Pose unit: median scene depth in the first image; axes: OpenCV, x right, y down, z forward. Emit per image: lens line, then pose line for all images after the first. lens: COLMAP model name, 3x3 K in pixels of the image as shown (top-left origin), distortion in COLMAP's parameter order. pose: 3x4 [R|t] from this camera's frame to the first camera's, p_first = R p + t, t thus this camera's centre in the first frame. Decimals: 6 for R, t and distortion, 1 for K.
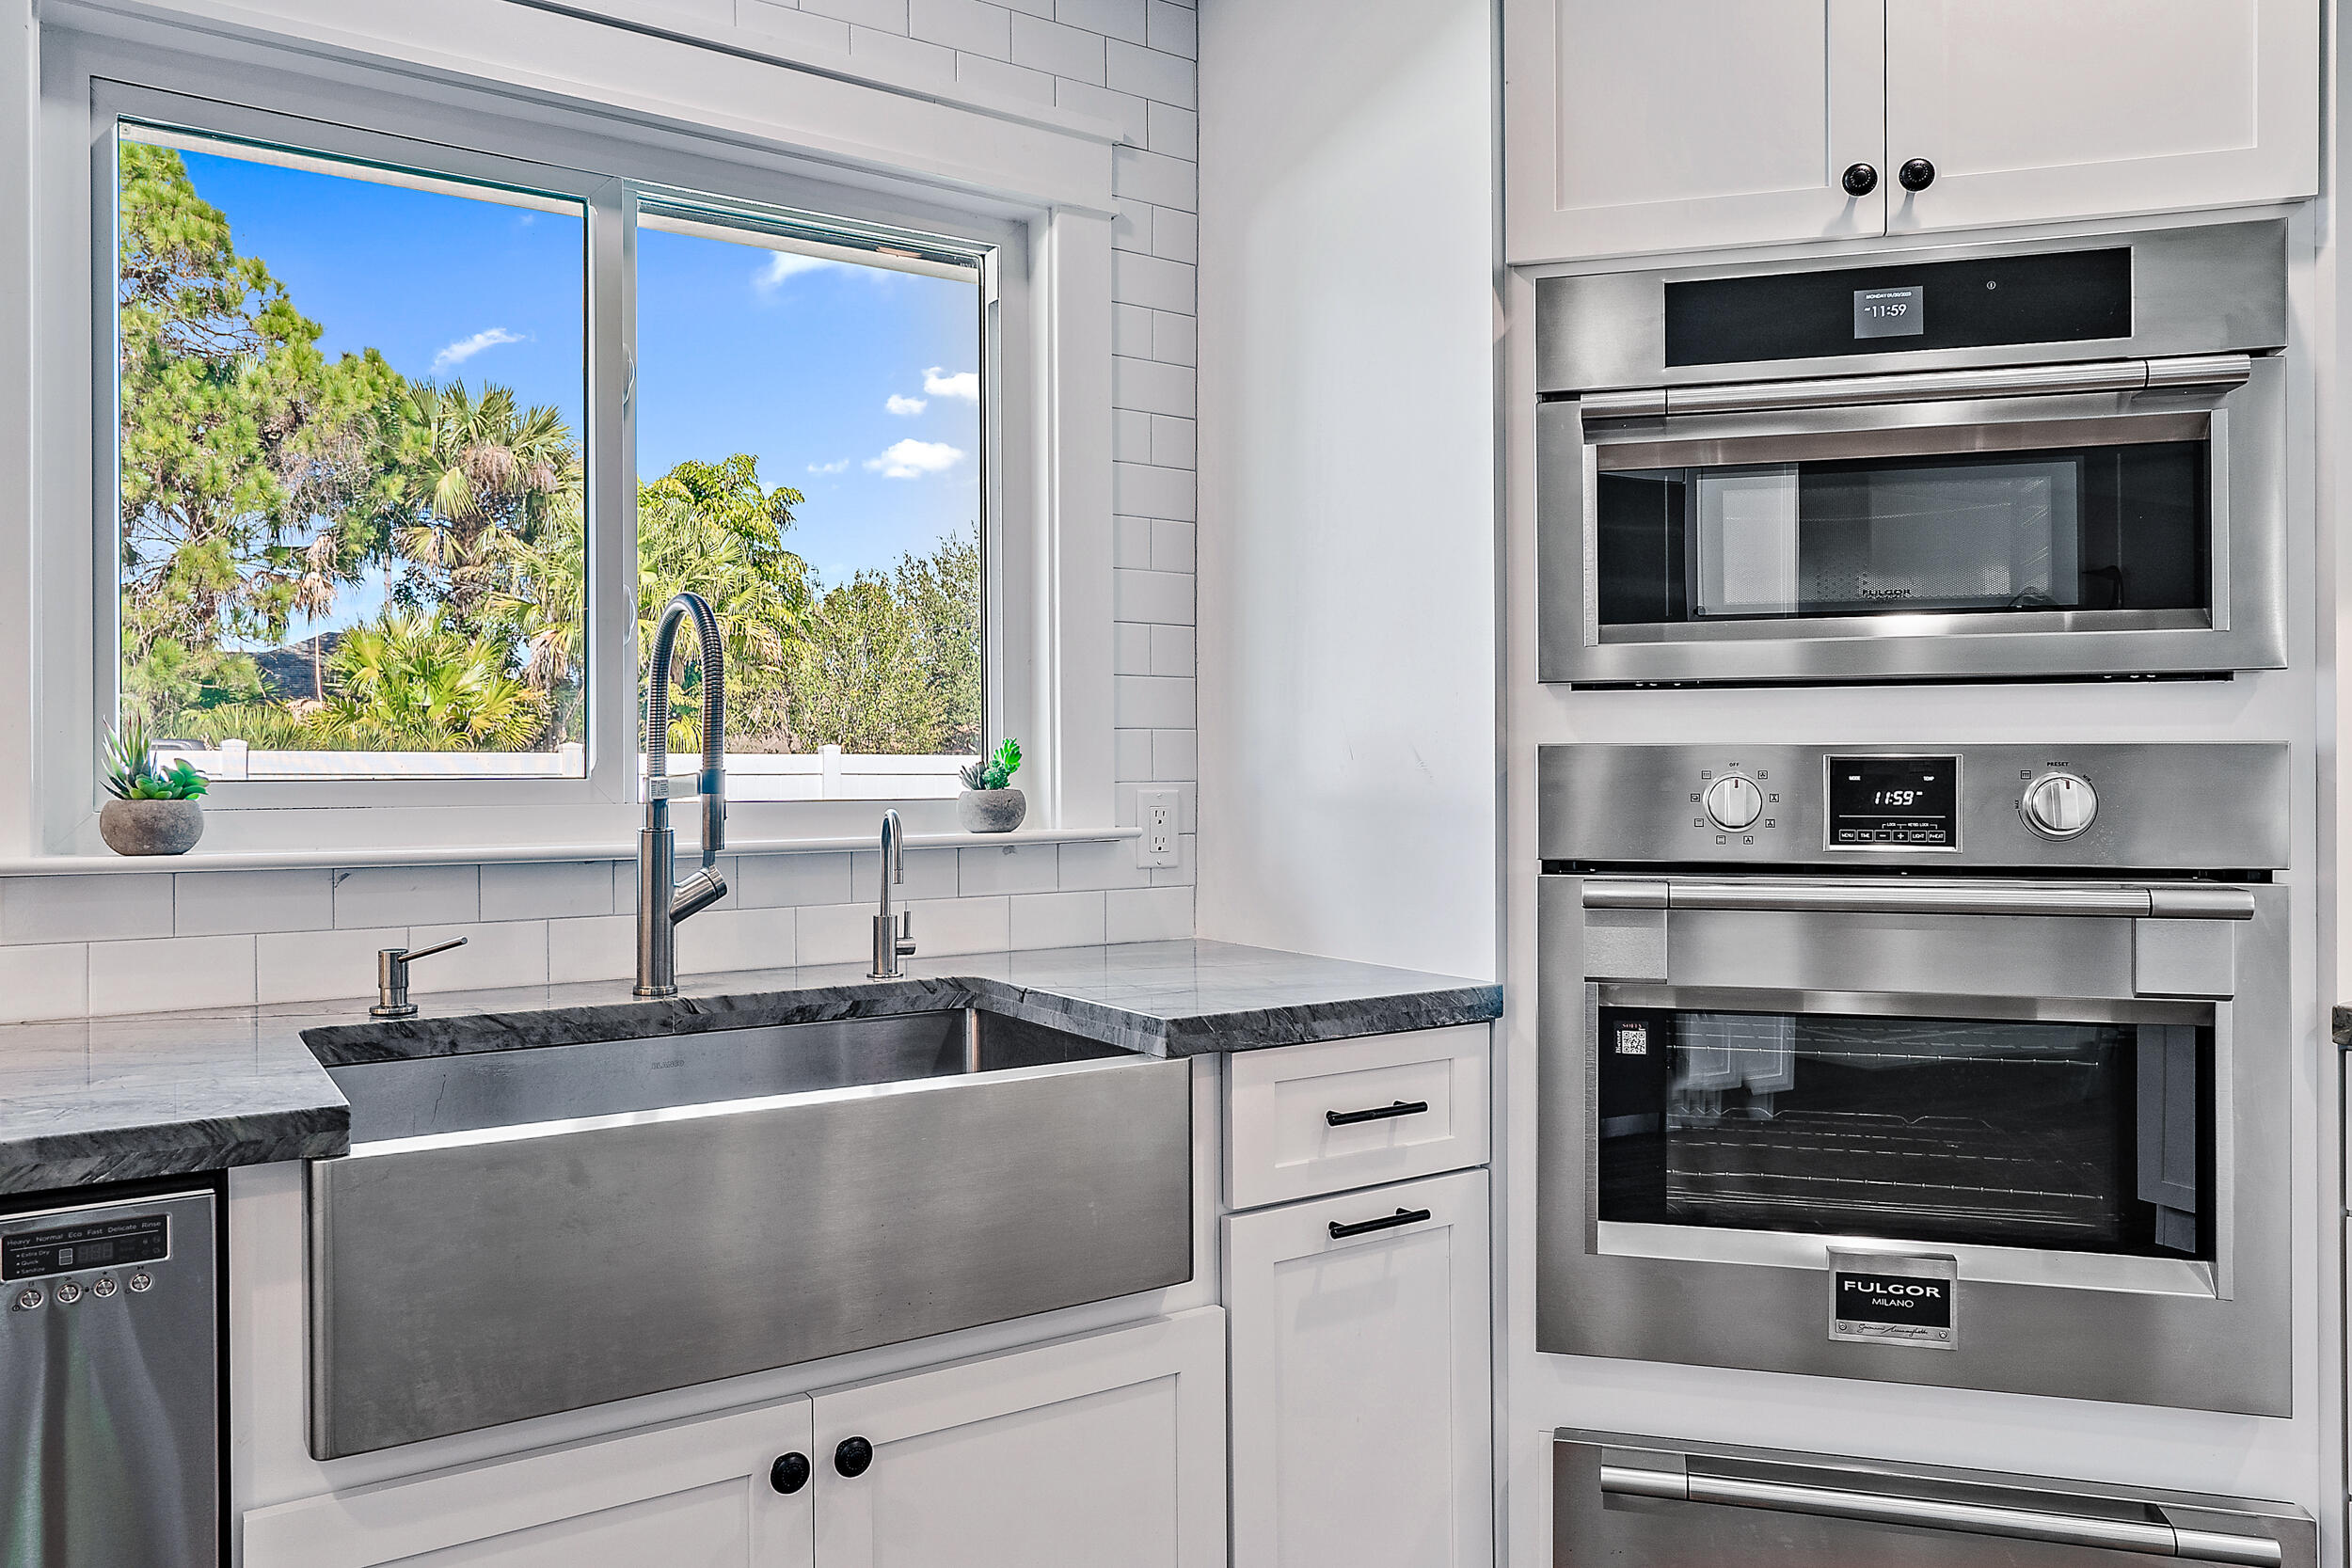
lens RADIAL K [[1690.1, 0, 1176.0], [0, 1690.1, 784.0], [0, 0, 1]] dist [-0.004780, -0.001737]
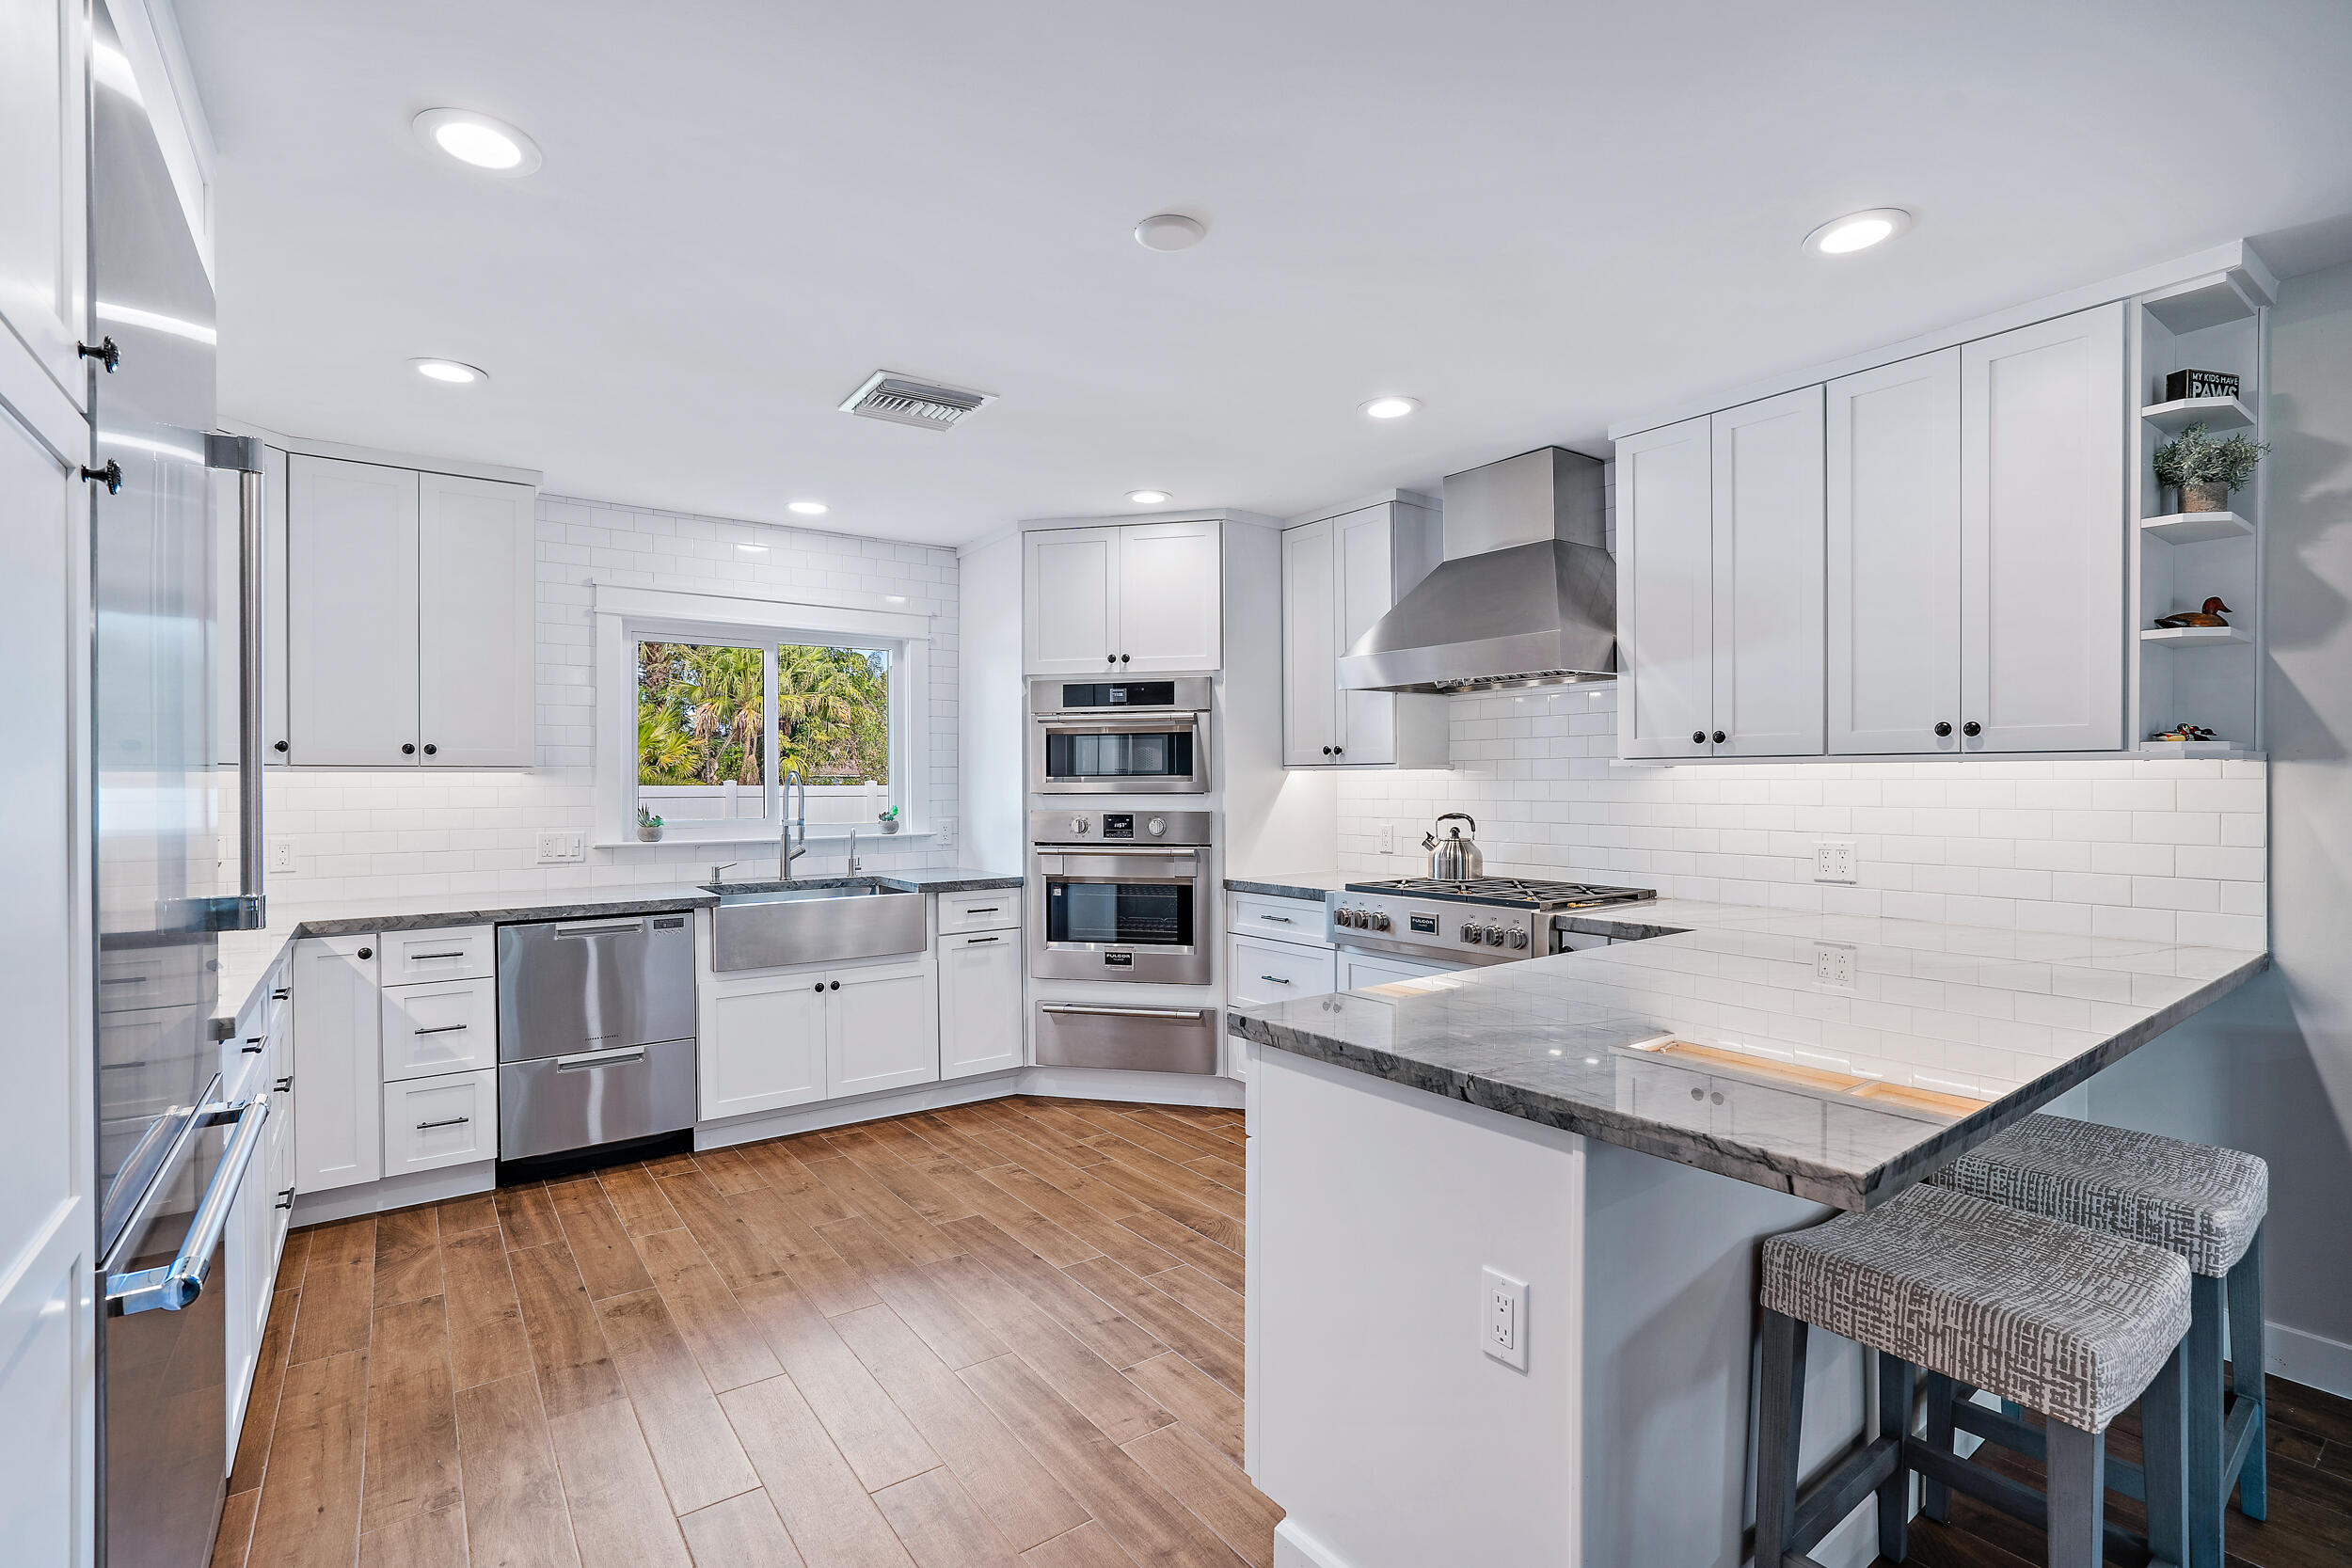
lens RADIAL K [[1075.3, 0, 1143.4], [0, 1075.3, 787.7], [0, 0, 1]] dist [-0.029200, 0.000011]
pose [[0.999393, -0.001754, 0.034793, 0.387942], [0.001951, 0.999982, -0.005644, -0.059794], [-0.034782, 0.005709, 0.999379, -1.355738]]
